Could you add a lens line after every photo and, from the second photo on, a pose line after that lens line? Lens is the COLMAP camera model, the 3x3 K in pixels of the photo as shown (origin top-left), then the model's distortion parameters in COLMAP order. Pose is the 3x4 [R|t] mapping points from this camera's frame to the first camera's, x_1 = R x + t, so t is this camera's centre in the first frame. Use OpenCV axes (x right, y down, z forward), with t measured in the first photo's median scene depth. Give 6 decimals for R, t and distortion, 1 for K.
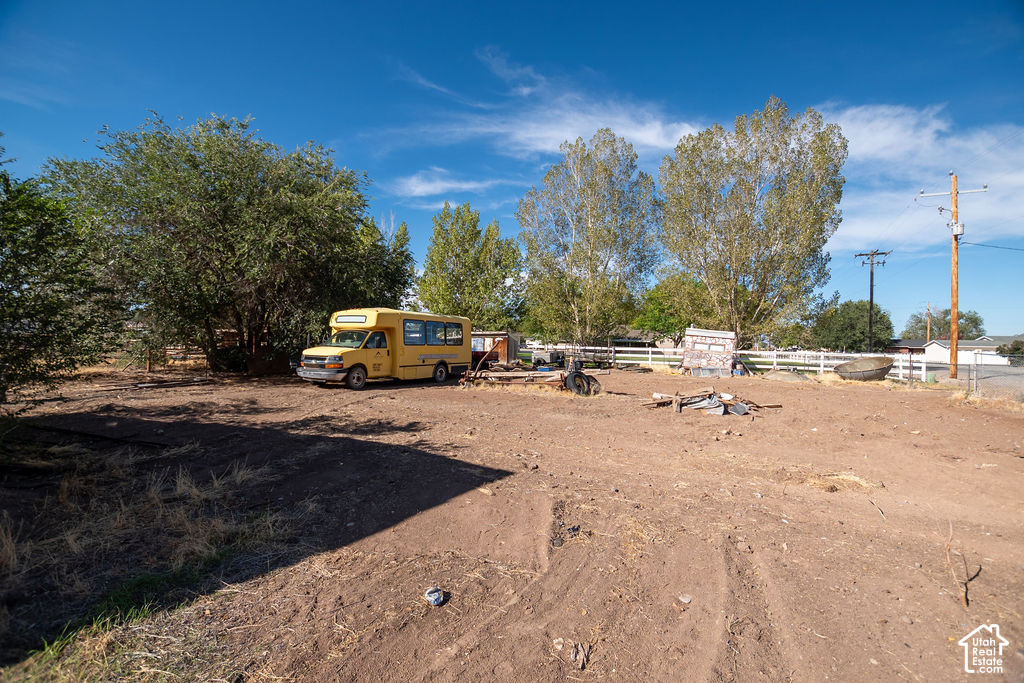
lens RADIAL K [[453.3, 0, 516.8], [0, 453.3, 349.7], [0, 0, 1]] dist [-0.026583, 0.002623]
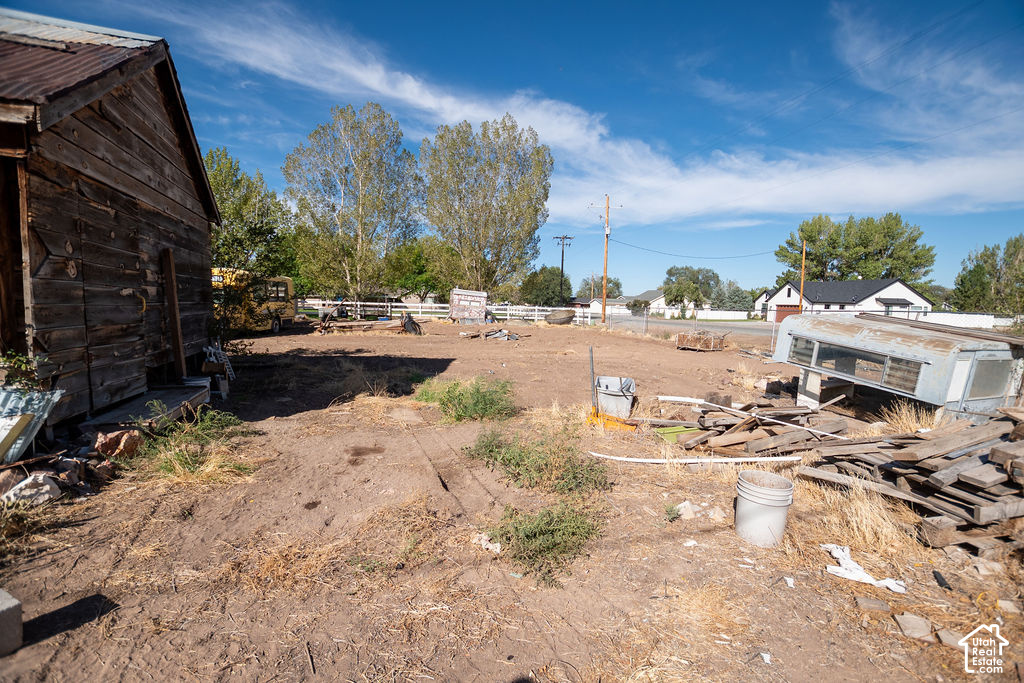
lens RADIAL K [[453.3, 0, 522.4], [0, 453.3, 346.7], [0, 0, 1]] dist [-0.026583, 0.002623]
pose [[0.827311, -0.050305, 0.559488, -0.077193], [-0.001774, 0.995743, 0.092153, -0.000251], [-0.561742, -0.077232, 0.823700, -0.082648]]
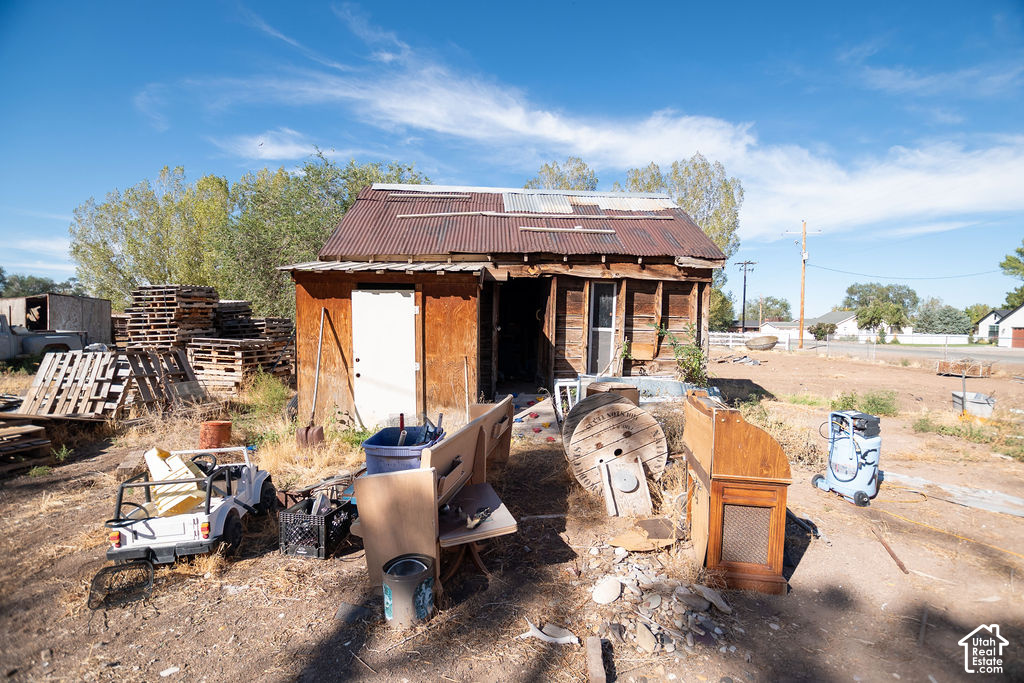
lens RADIAL K [[453.3, 0, 521.6], [0, 453.3, 345.3], [0, 0, 1]] dist [-0.026583, 0.002623]
pose [[0.956129, -0.020889, 0.292200, -0.175081], [0.011139, 0.999325, 0.034994, -0.005475], [-0.292734, -0.030204, 0.955717, -0.099290]]
